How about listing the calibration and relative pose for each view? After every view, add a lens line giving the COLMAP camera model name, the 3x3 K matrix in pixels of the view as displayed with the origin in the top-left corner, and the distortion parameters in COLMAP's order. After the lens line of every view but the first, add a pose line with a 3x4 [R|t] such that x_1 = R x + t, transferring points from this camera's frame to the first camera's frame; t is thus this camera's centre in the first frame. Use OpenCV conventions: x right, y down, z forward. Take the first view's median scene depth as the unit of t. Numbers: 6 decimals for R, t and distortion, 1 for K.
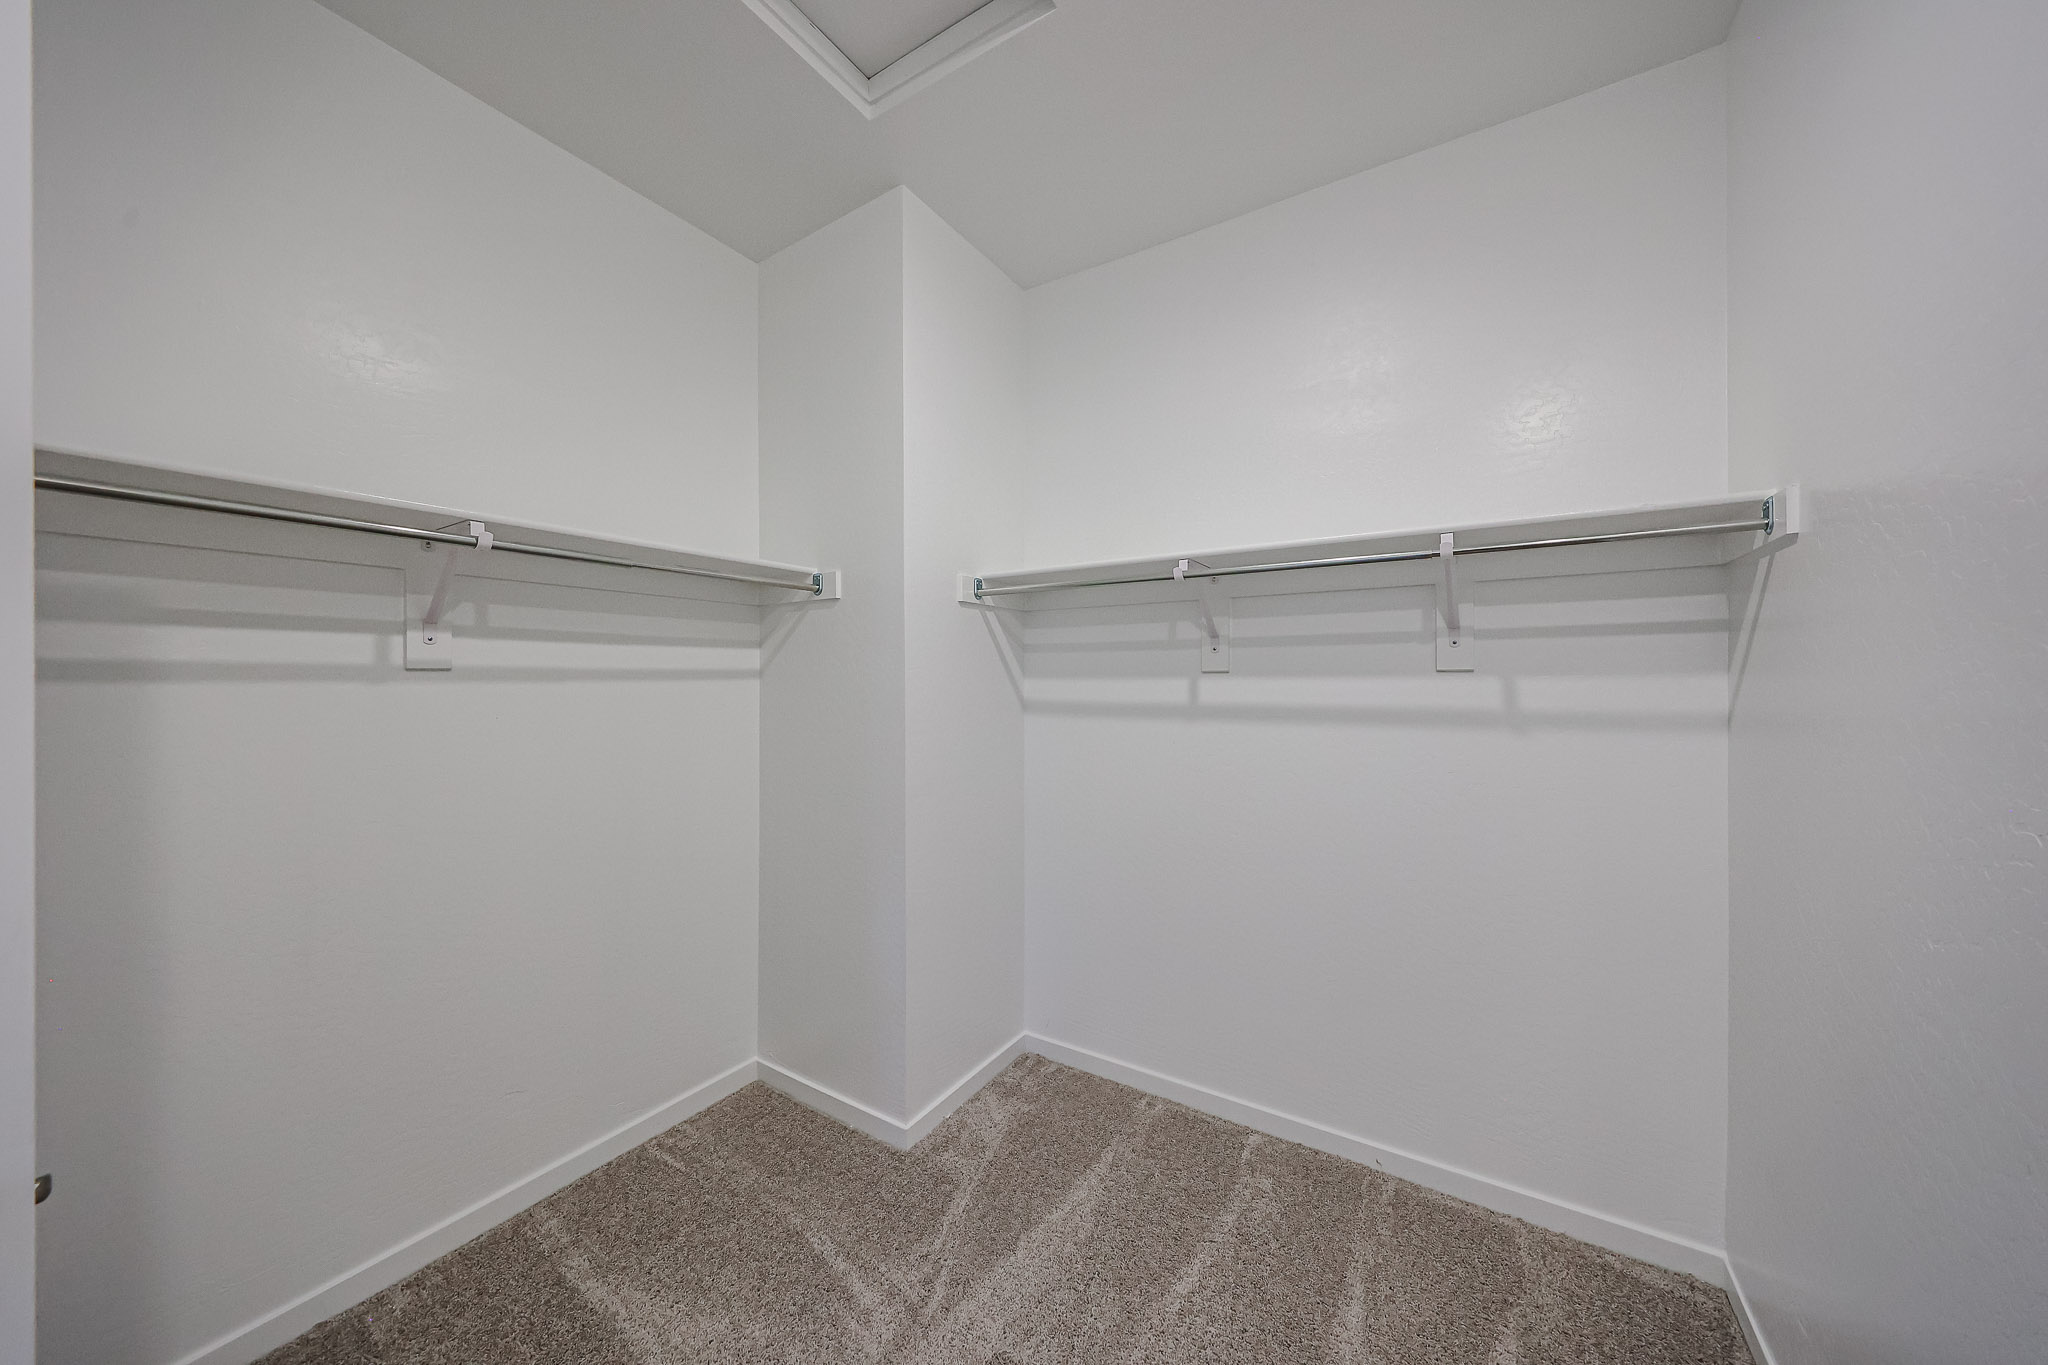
lens RADIAL K [[700.3, 0, 1023.5], [0, 700.3, 676.8], [0, 0, 1]] dist [0.001154, 0.000042]
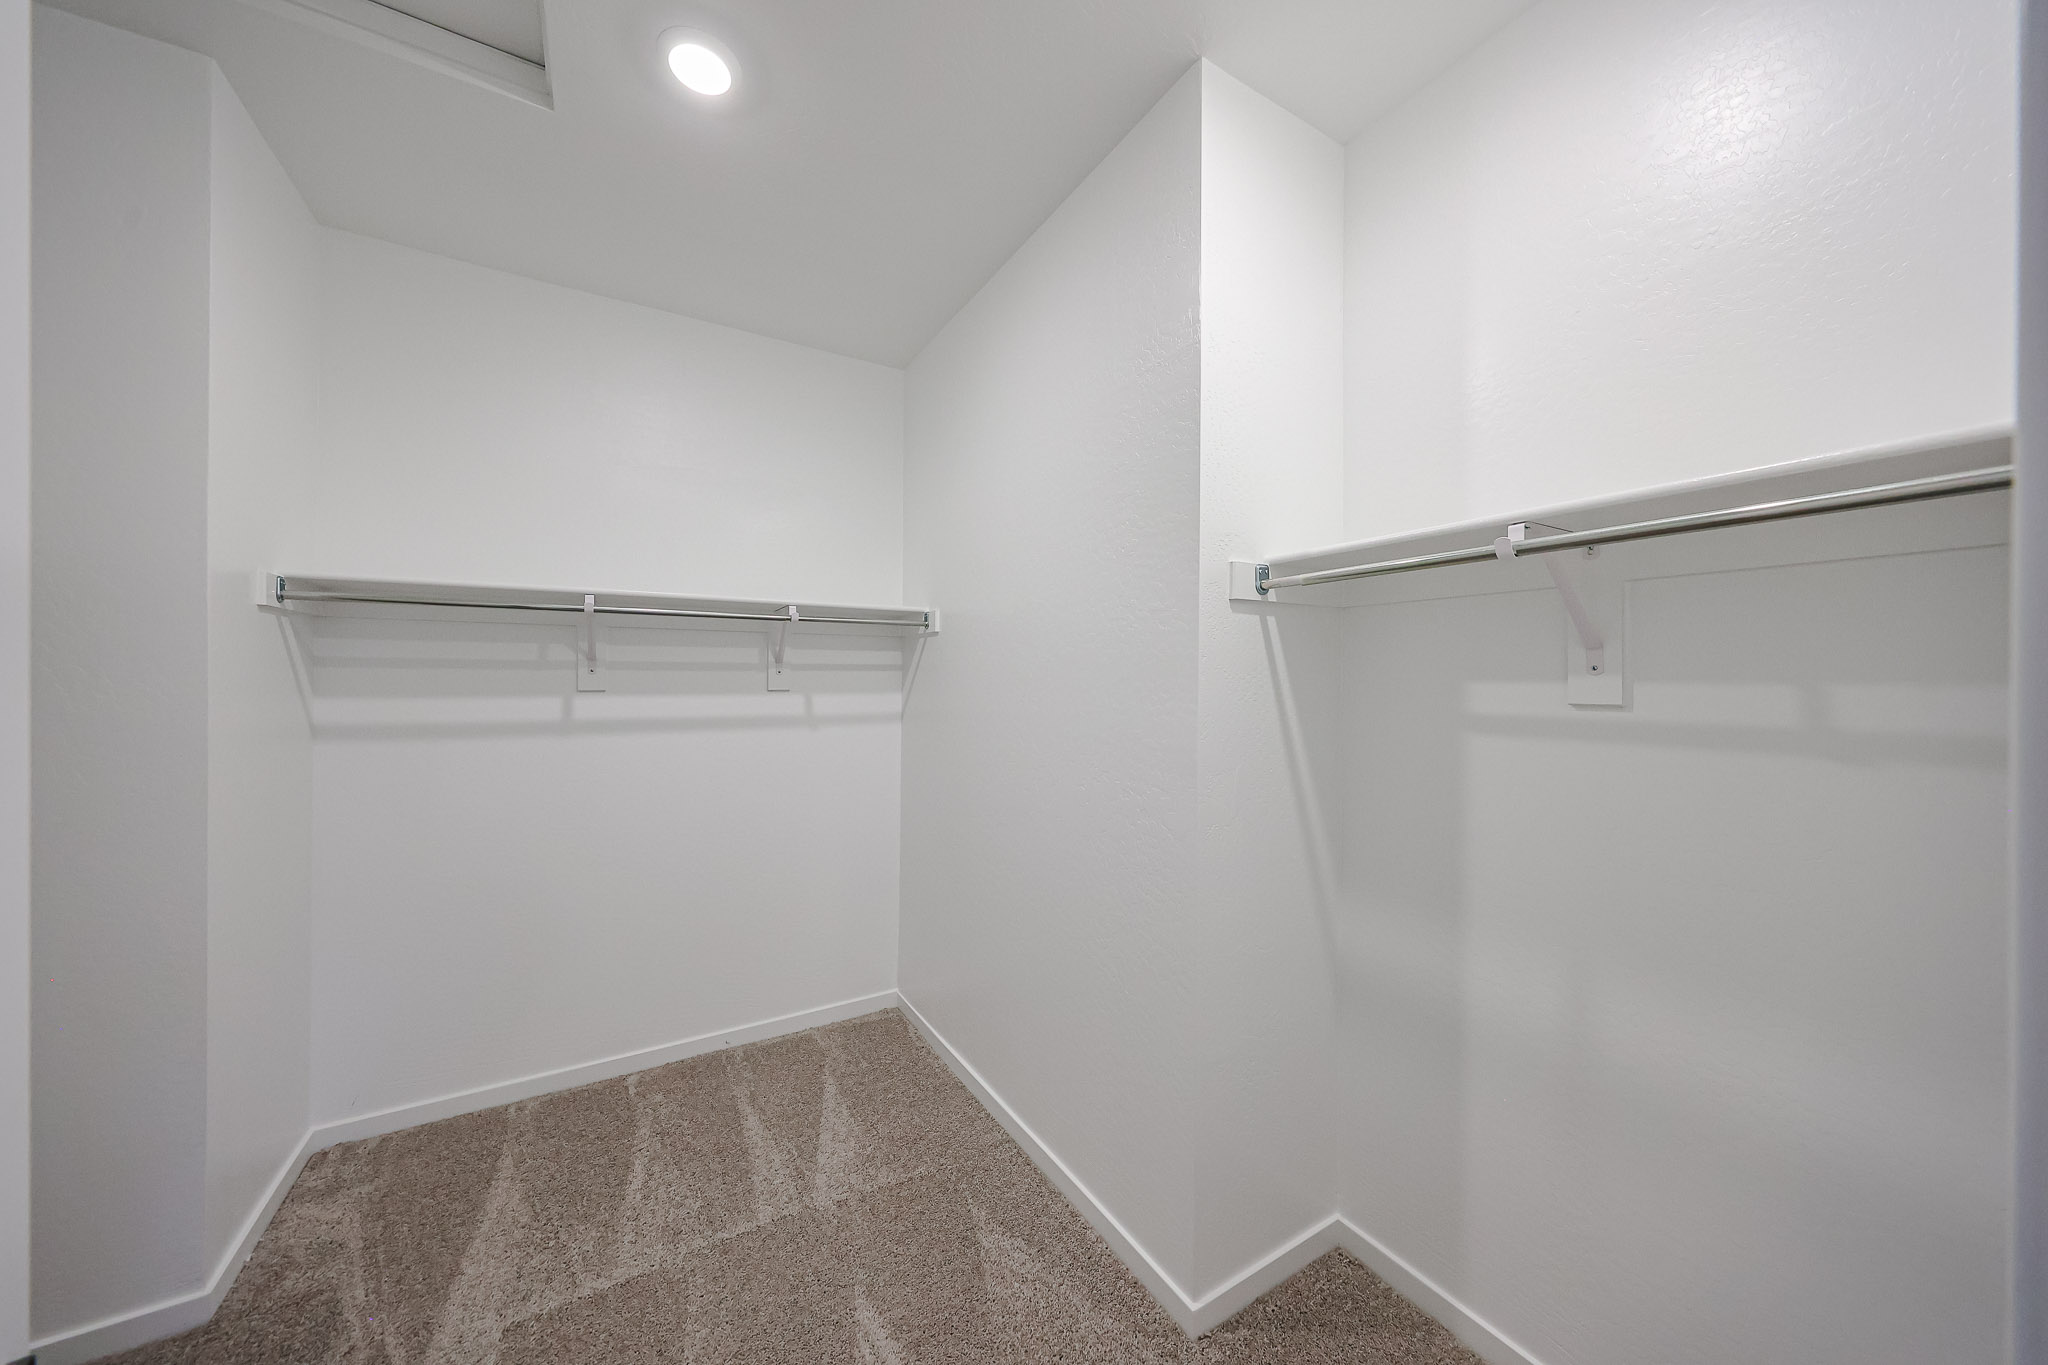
lens RADIAL K [[700.3, 0, 1023.5], [0, 700.3, 676.8], [0, 0, 1]] dist [0.001154, 0.000042]
pose [[0.444612, 0.007320, 0.895693, -0.477428], [-0.006835, 0.999965, -0.004779, -0.032286], [-0.895697, -0.003997, 0.444646, -0.142480]]
